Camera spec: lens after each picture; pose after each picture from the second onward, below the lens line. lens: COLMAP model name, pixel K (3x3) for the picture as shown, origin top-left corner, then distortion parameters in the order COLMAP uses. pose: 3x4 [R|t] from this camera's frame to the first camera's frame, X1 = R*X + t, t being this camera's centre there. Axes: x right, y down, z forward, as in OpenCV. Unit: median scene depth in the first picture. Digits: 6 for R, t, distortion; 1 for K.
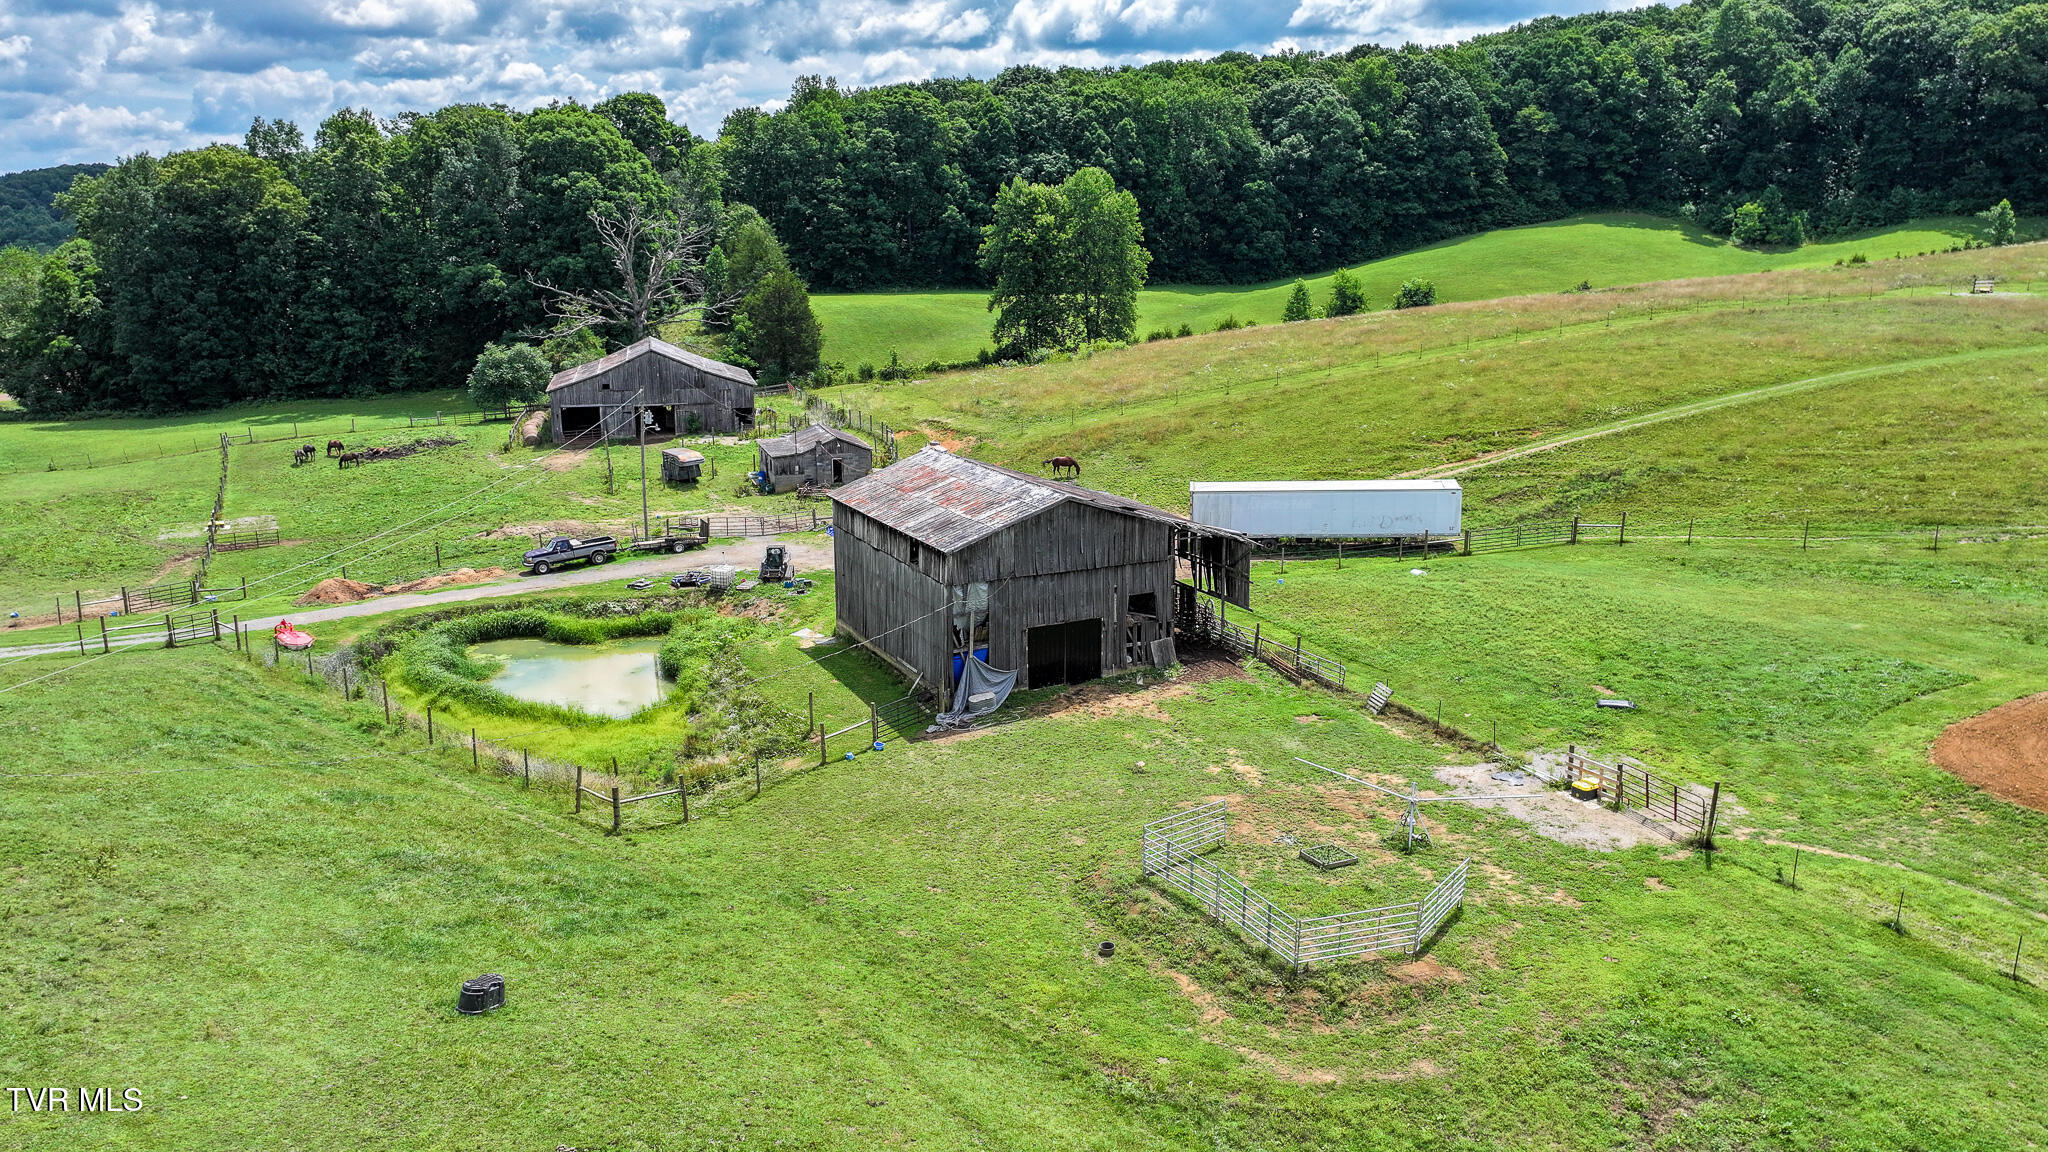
lens RADIAL K [[1446.9, 0, 1034.0], [0, 1446.9, 565.6], [0, 0, 1]] dist [-0.000532, 0.022616]
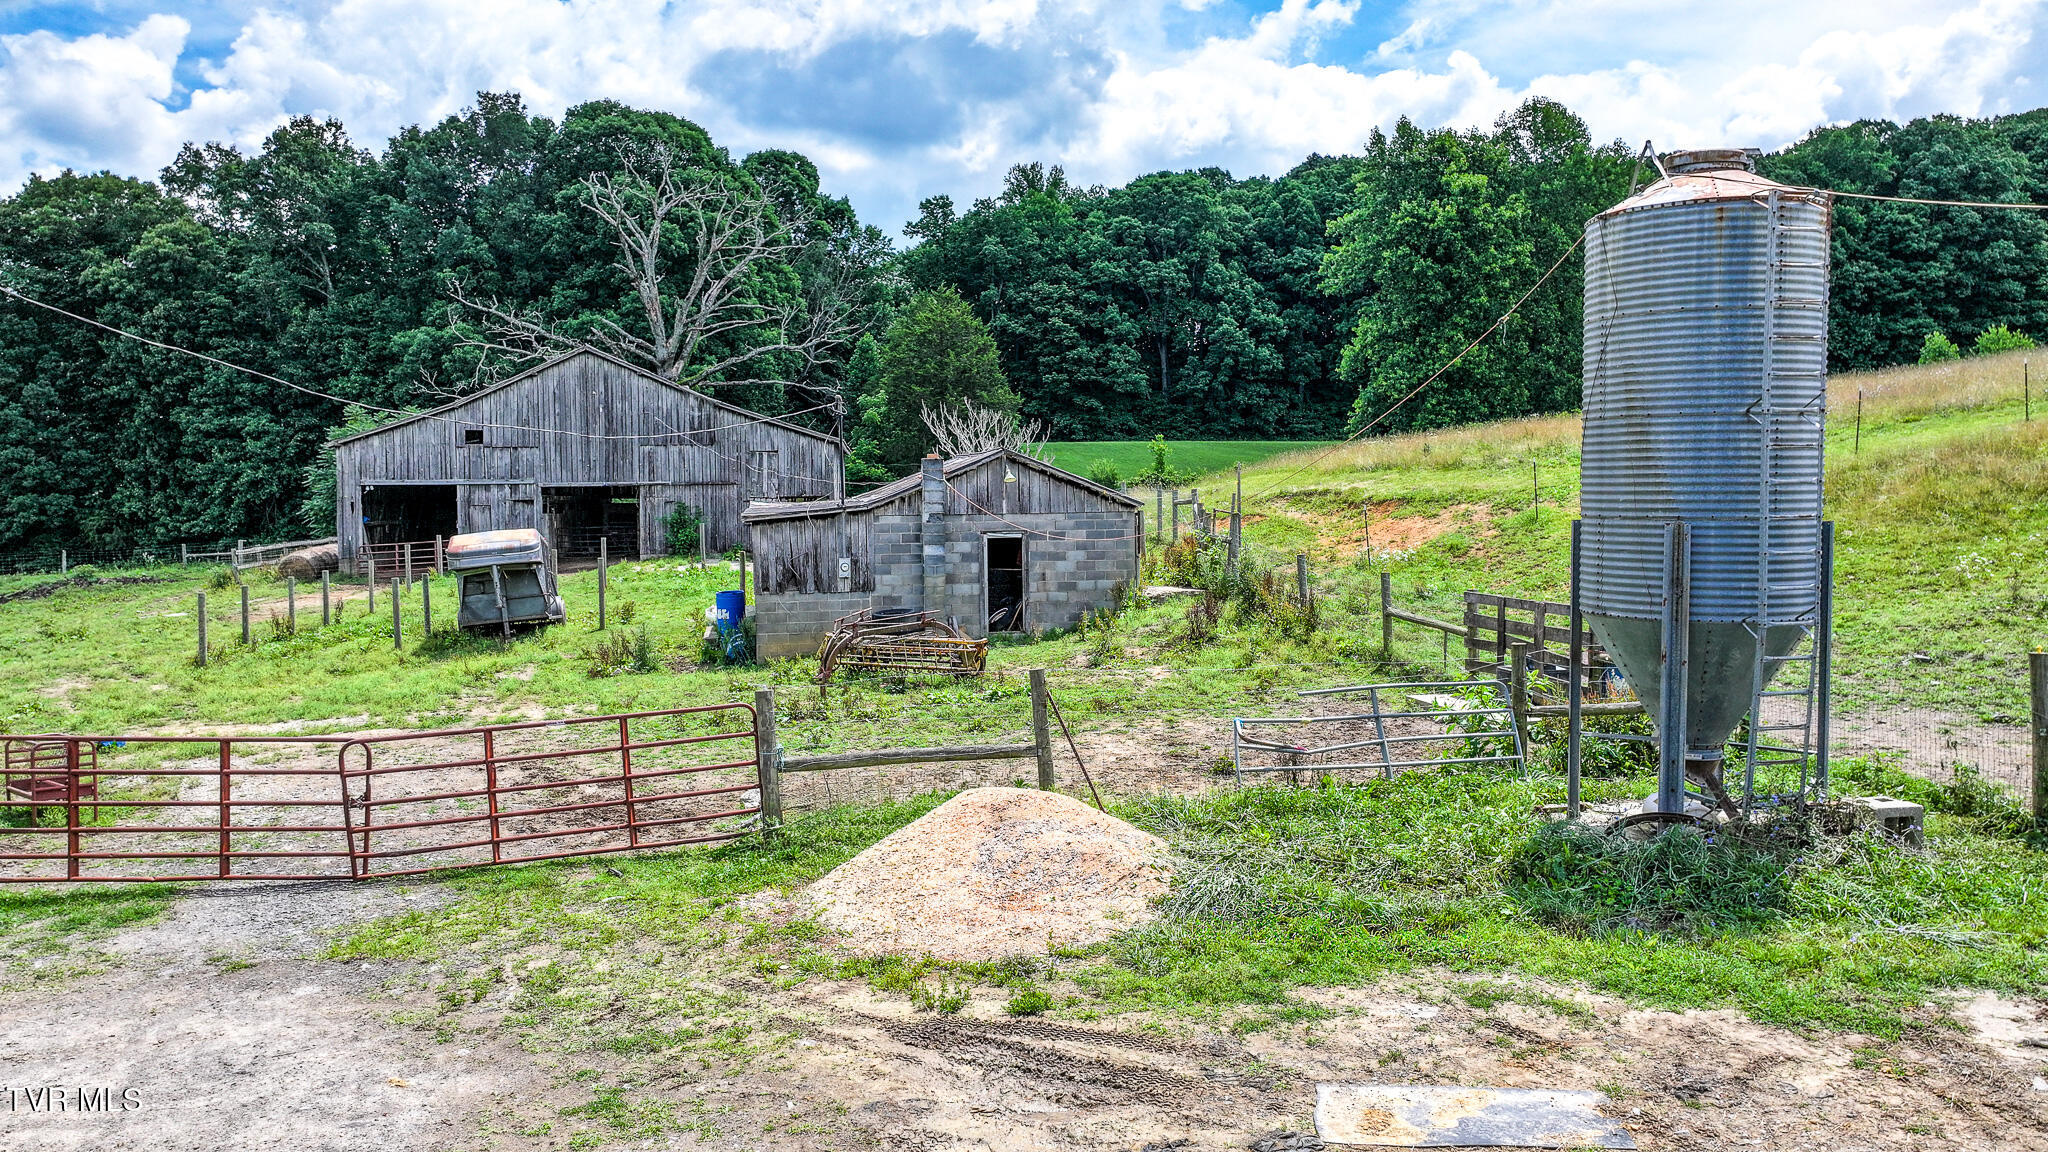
lens RADIAL K [[1446.9, 0, 1034.0], [0, 1446.9, 565.6], [0, 0, 1]] dist [-0.000532, 0.022616]
pose [[0.987999, -0.000347, -0.154462, -0.041913], [-0.027455, 0.983680, -0.177822, -0.010774], [0.152002, 0.179928, 0.971865, 0.344754]]
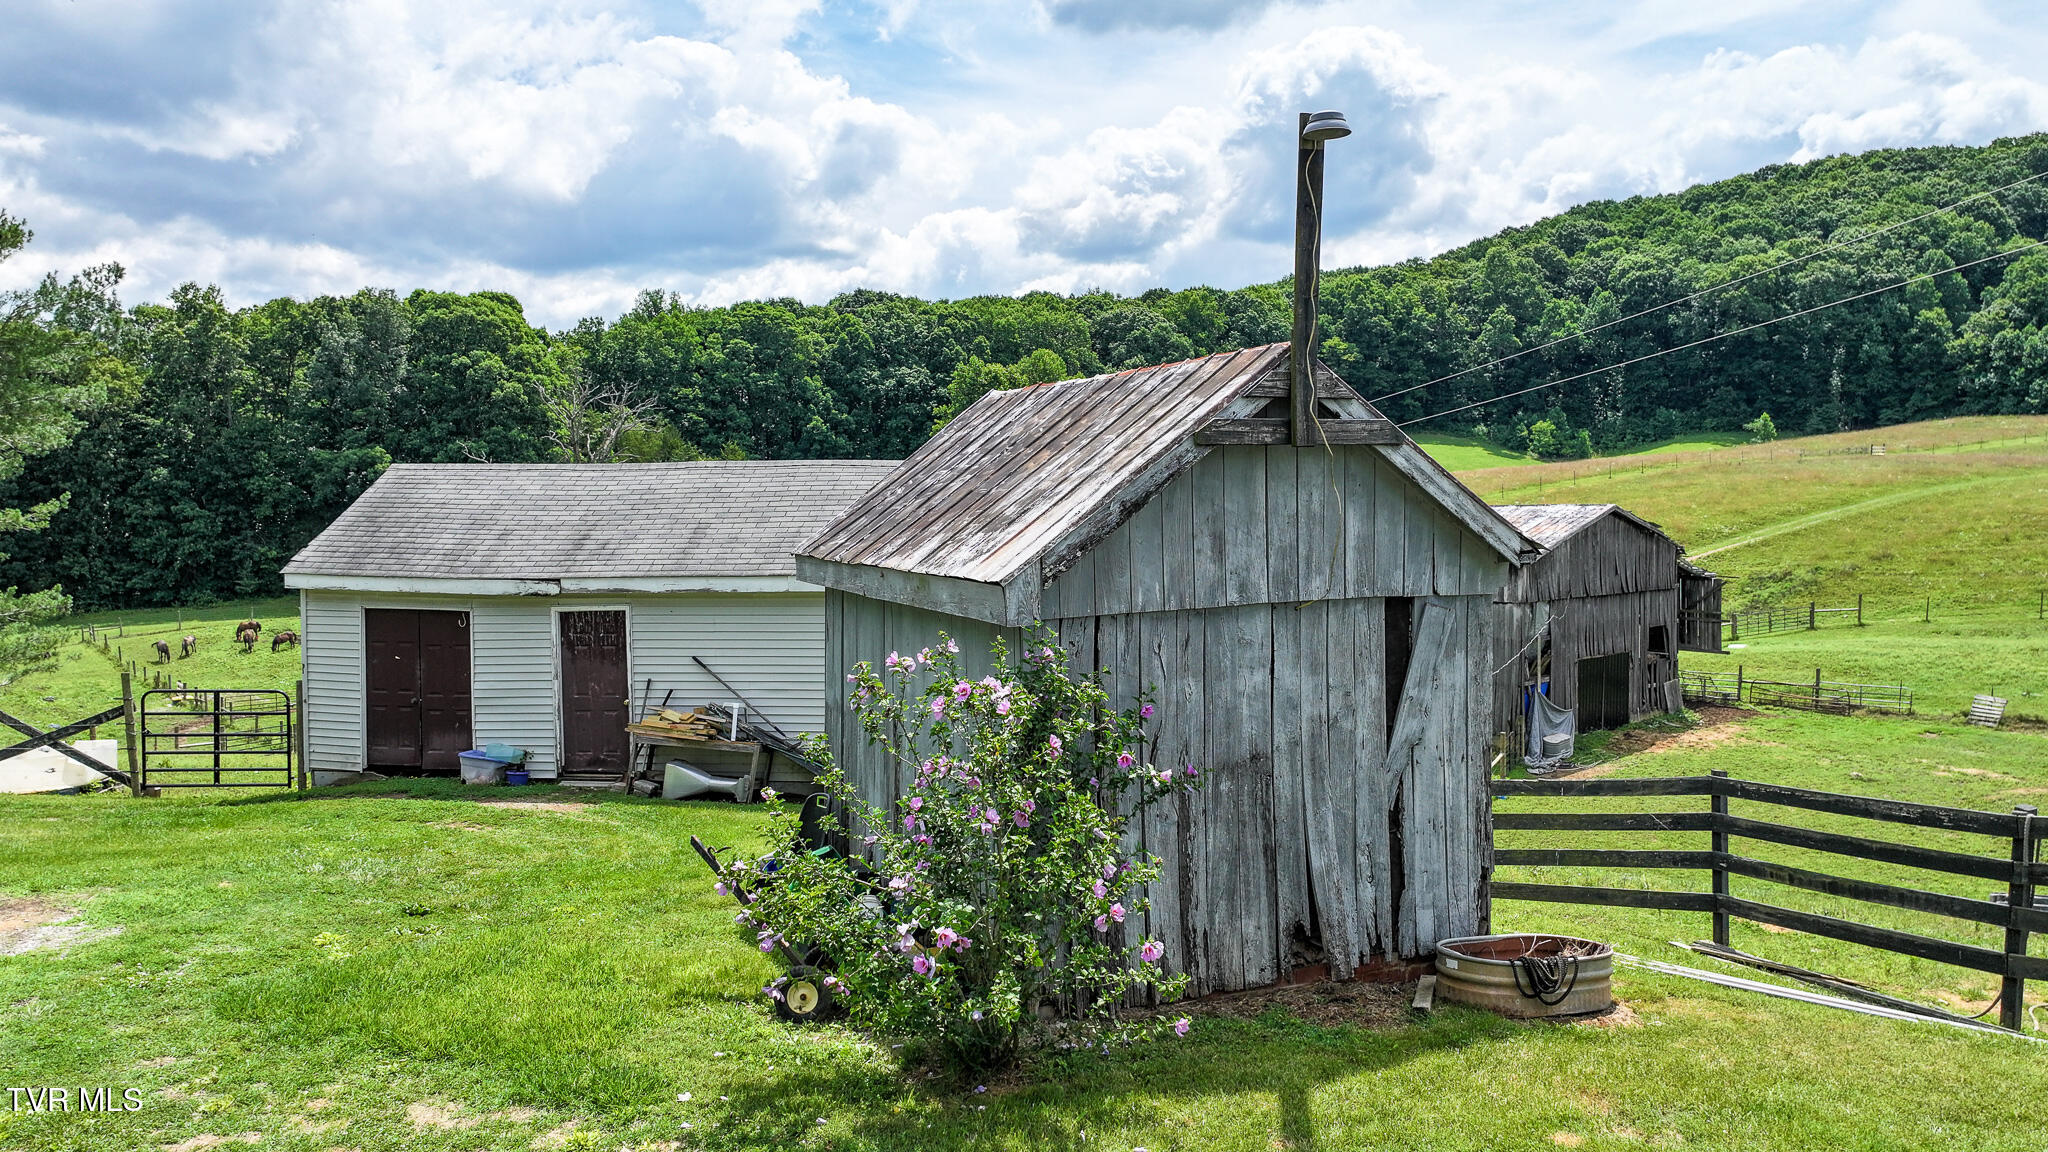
lens RADIAL K [[1446.9, 0, 1034.0], [0, 1446.9, 565.6], [0, 0, 1]] dist [-0.000532, 0.022616]
pose [[0.975229, -0.018675, 0.220408, -0.129406], [0.059286, 0.982041, -0.179110, 0.031286], [-0.213105, 0.187740, 0.958822, 0.058693]]
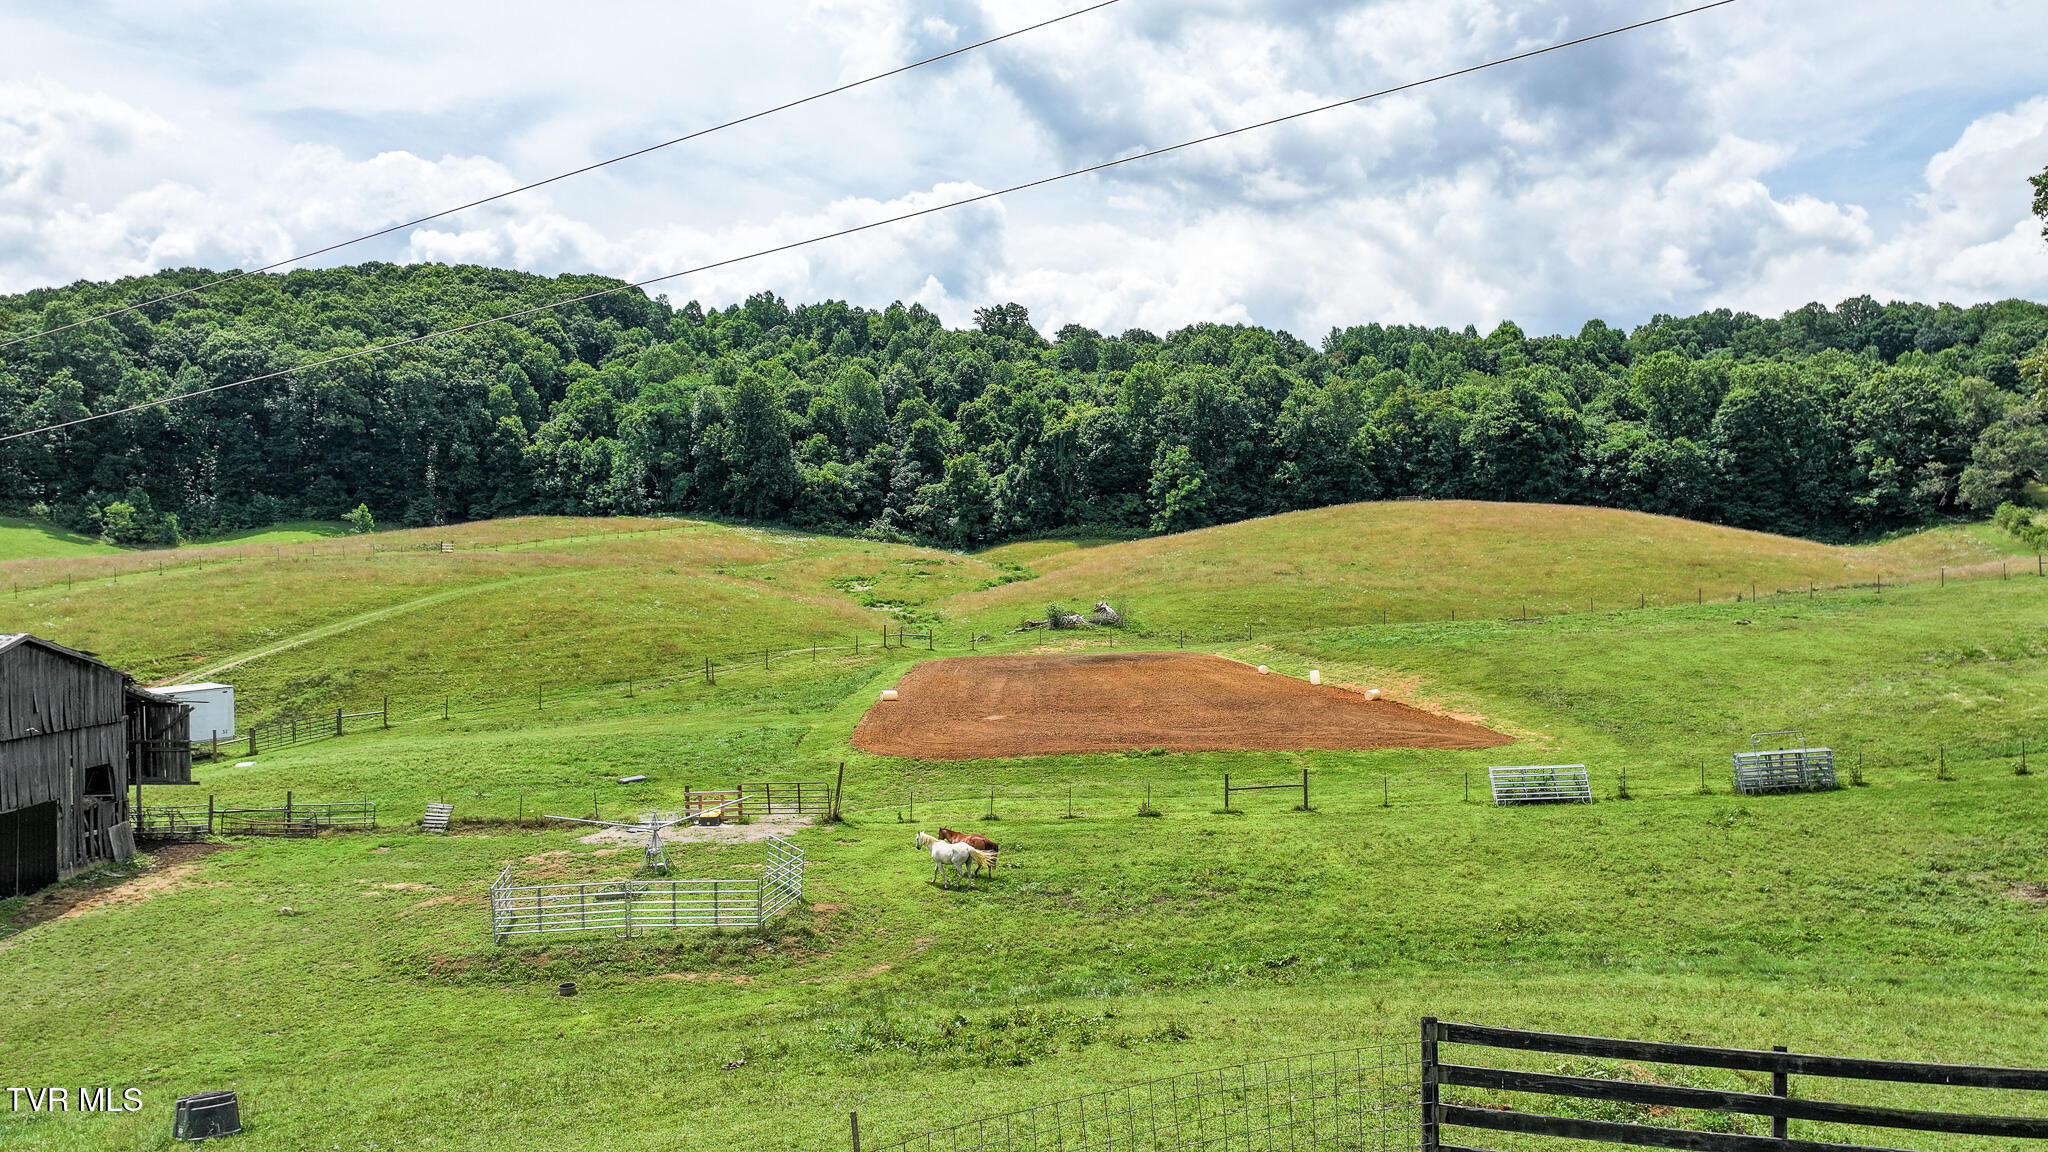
lens RADIAL K [[1449.1, 0, 1024.0], [0, 1449.1, 576.0], [0, 0, 1]] dist [-0.001789, 0.025442]
pose [[0.457628, -0.006902, 0.889117, -0.105234], [0.210862, 0.972286, -0.100982, 0.027744], [-0.863779, 0.233693, 0.446401, 0.047790]]
